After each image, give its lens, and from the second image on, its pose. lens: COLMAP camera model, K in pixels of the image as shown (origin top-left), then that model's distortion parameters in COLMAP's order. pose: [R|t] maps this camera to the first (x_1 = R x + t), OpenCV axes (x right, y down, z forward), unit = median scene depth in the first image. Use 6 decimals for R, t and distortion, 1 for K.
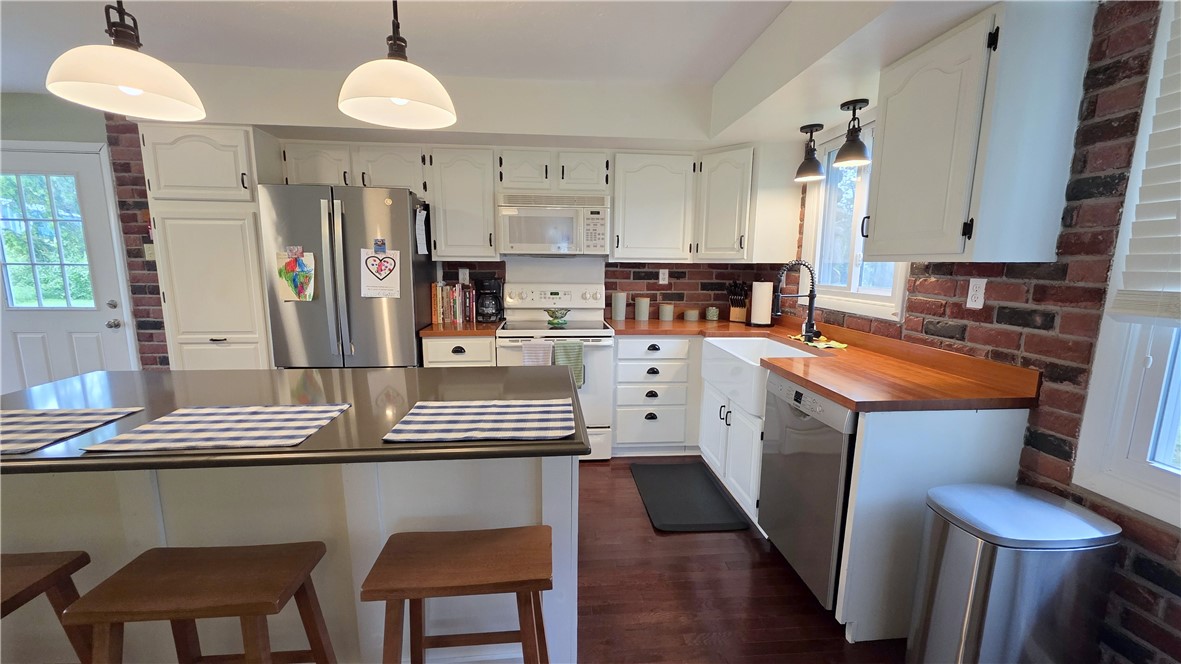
lens RADIAL K [[475.6, 0, 590.0], [0, 475.6, 339.1], [0, 0, 1]] dist [-0.000494, 0.000888]
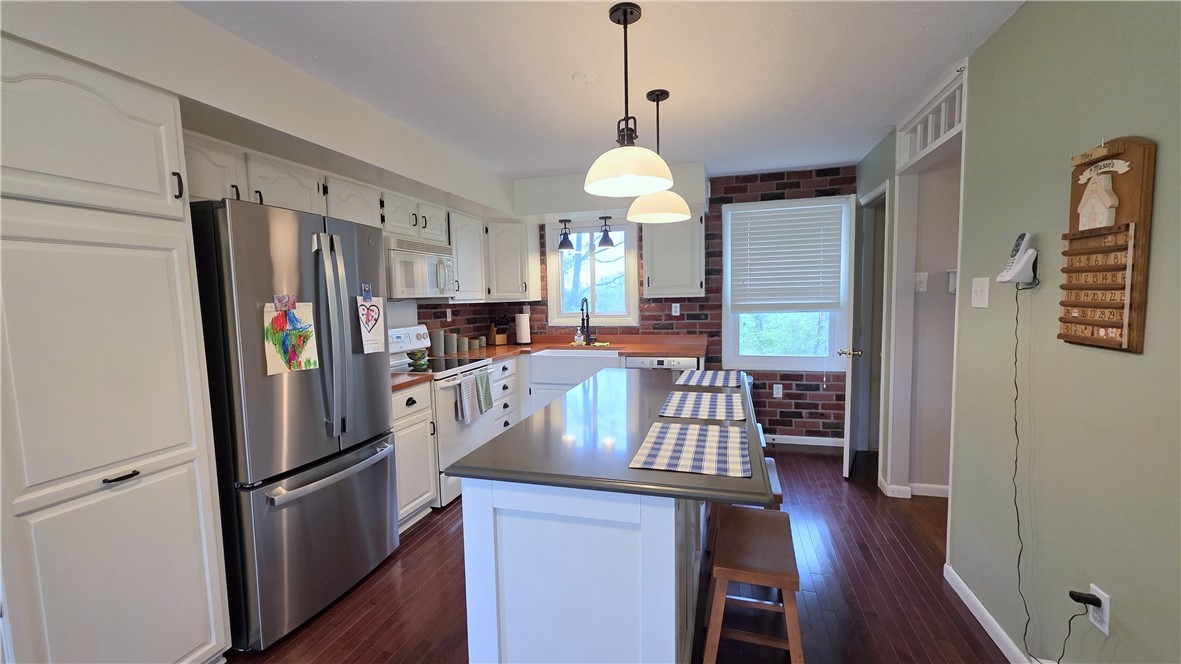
lens RADIAL K [[475.6, 0, 593.1], [0, 475.6, 336.5], [0, 0, 1]] dist [-0.000494, 0.000888]
pose [[0.352010, -0.096387, 0.931020, -0.988712], [0.173395, 0.984182, 0.036331, -0.073144], [-0.919795, 0.148645, 0.363155, 0.310506]]
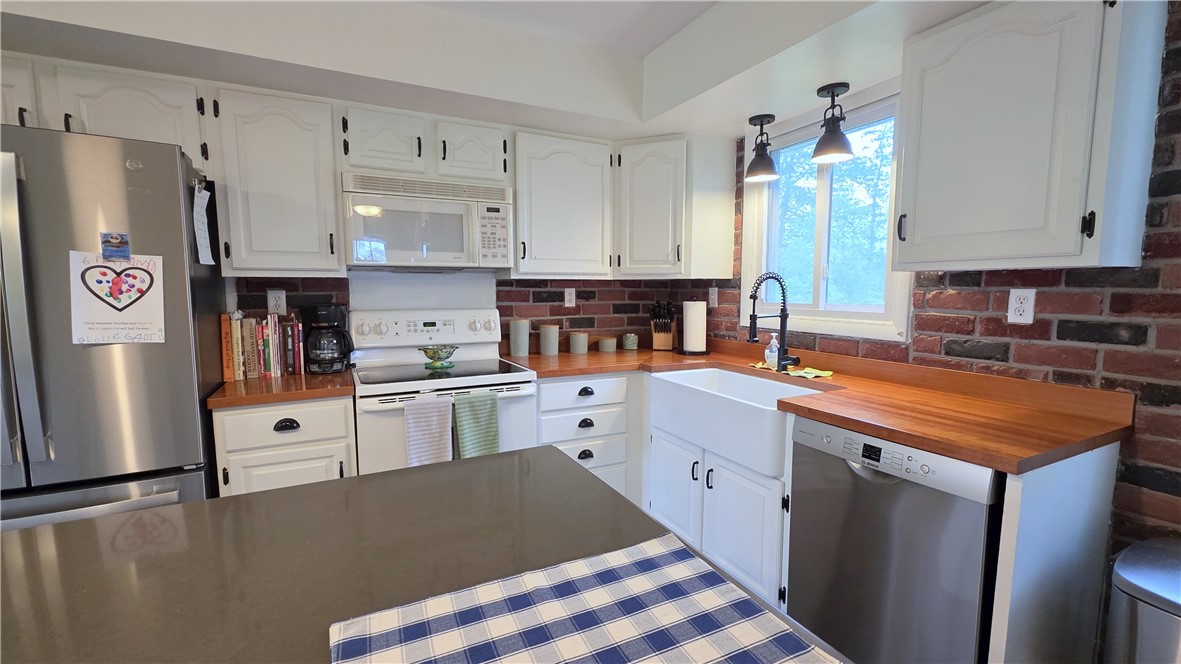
lens RADIAL K [[504.9, 0, 592.6], [0, 504.9, 339.1], [0, 0, 1]] dist [0.001056, -0.000550]
pose [[0.926952, -0.047388, 0.372176, -0.149980], [0.068283, 0.996732, -0.043155, -0.029935], [-0.368915, 0.065416, 0.927158, 0.264739]]
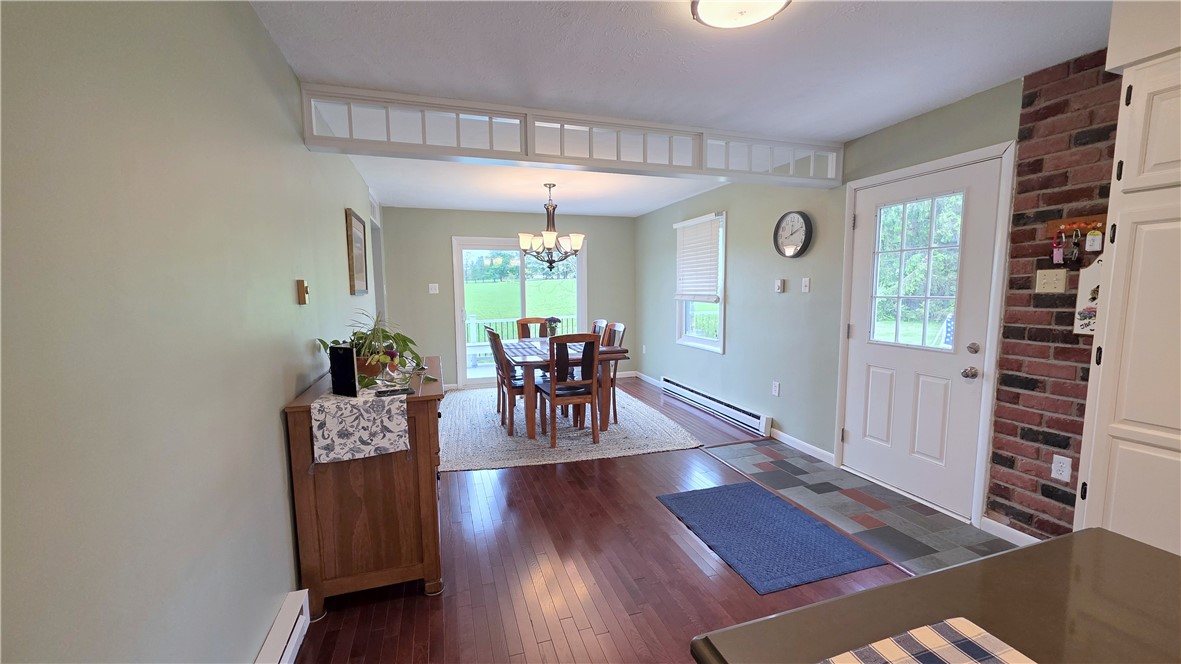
lens RADIAL K [[475.6, 0, 589.7], [0, 475.6, 340.2], [0, 0, 1]] dist [-0.000494, 0.000888]
pose [[0.234513, 0.095995, -0.967362, -0.435460], [-0.145101, 0.987421, 0.062810, -0.048242], [0.961223, 0.125636, 0.245492, 0.212847]]
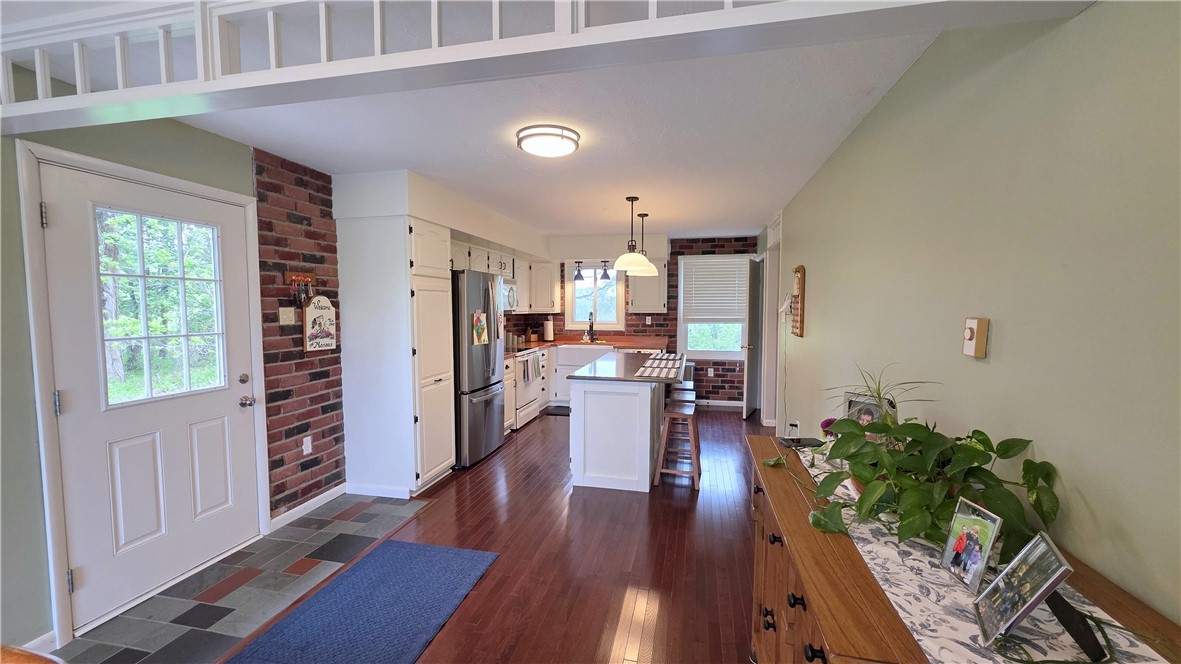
lens RADIAL K [[475.6, 0, 596.0], [0, 475.6, 338.3], [0, 0, 1]] dist [-0.000494, 0.000888]
pose [[0.286696, -0.074504, 0.955120, -1.815468], [0.153977, 0.987594, 0.030818, -0.082119], [-0.945567, 0.138231, 0.294611, 0.168386]]
